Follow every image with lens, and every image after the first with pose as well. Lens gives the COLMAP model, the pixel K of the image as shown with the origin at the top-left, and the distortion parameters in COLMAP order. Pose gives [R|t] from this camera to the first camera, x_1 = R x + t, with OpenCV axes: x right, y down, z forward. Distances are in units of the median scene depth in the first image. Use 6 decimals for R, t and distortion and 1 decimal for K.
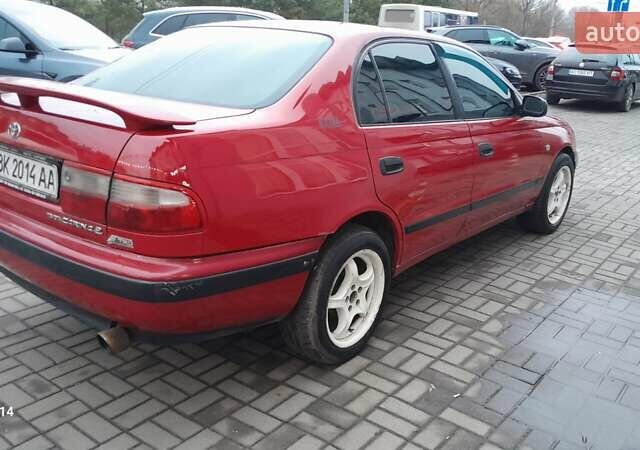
lens RADIAL K [[608.5, 0, 325.1], [0, 608.5, 226.1], [0, 0, 1]] dist [0.139857, -0.300542]
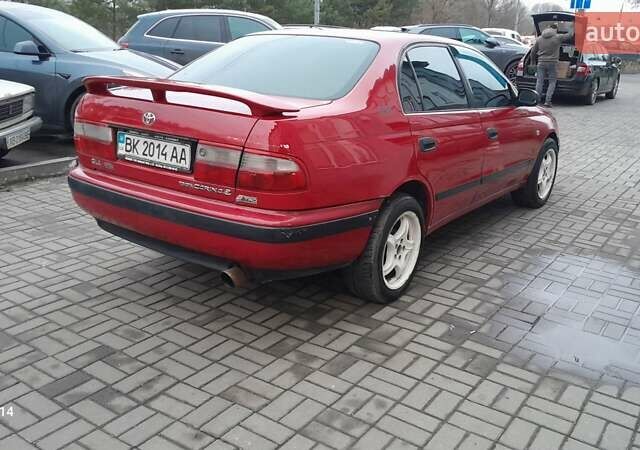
lens RADIAL K [[598.4, 0, 321.8], [0, 598.4, 237.5], [0, 0, 1]] dist [0.144767, -0.303435]
pose [[0.999008, -0.020754, 0.039400, -0.123222], [0.019807, 0.999509, 0.024263, 0.044587], [-0.039884, -0.023458, 0.998929, -0.183823]]
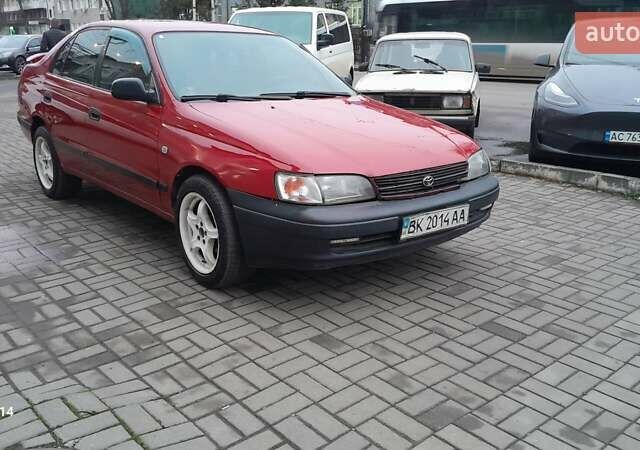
lens RADIAL K [[589.9, 0, 319.9], [0, 589.9, 233.6], [0, 0, 1]] dist [0.147895, -0.305865]
pose [[-0.191640, 0.252730, -0.948368, 1.720966], [-0.305980, 0.902735, 0.302400, -0.519484], [0.932551, 0.348133, -0.095670, 2.040136]]
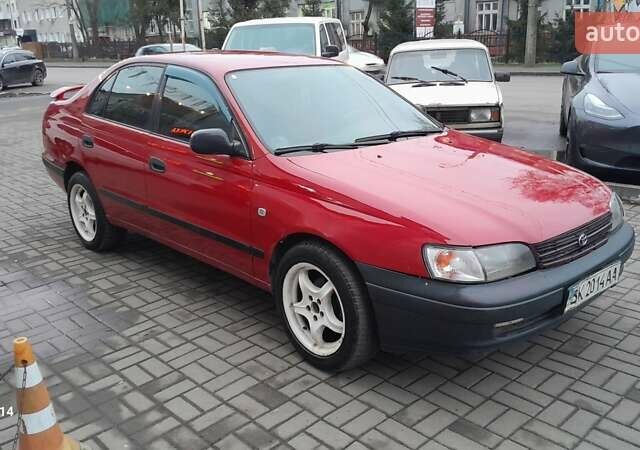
lens RADIAL K [[598.4, 0, 321.8], [0, 598.4, 237.5], [0, 0, 1]] dist [0.144767, -0.303435]
pose [[-0.148805, 0.258267, -0.954544, 1.618961], [-0.277988, 0.915439, 0.291022, -0.510445], [0.948989, 0.308658, -0.064427, 1.783401]]
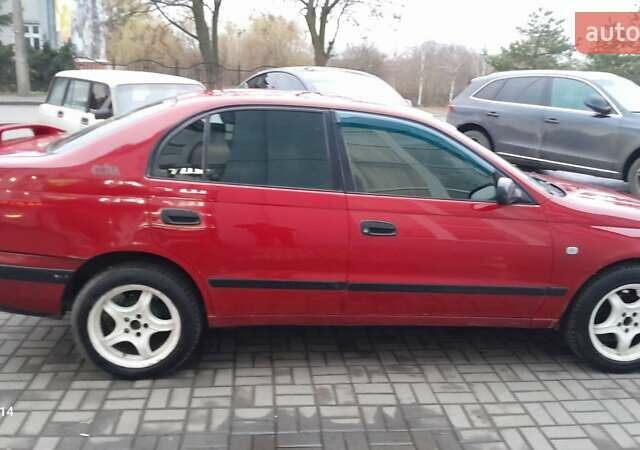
lens RADIAL K [[598.4, 0, 321.8], [0, 598.4, 237.5], [0, 0, 1]] dist [0.144767, -0.303435]
pose [[0.689561, 0.168483, -0.704357, 1.078807], [-0.219015, 0.975538, 0.018936, -0.152762], [0.690317, 0.141207, 0.709593, 0.448948]]
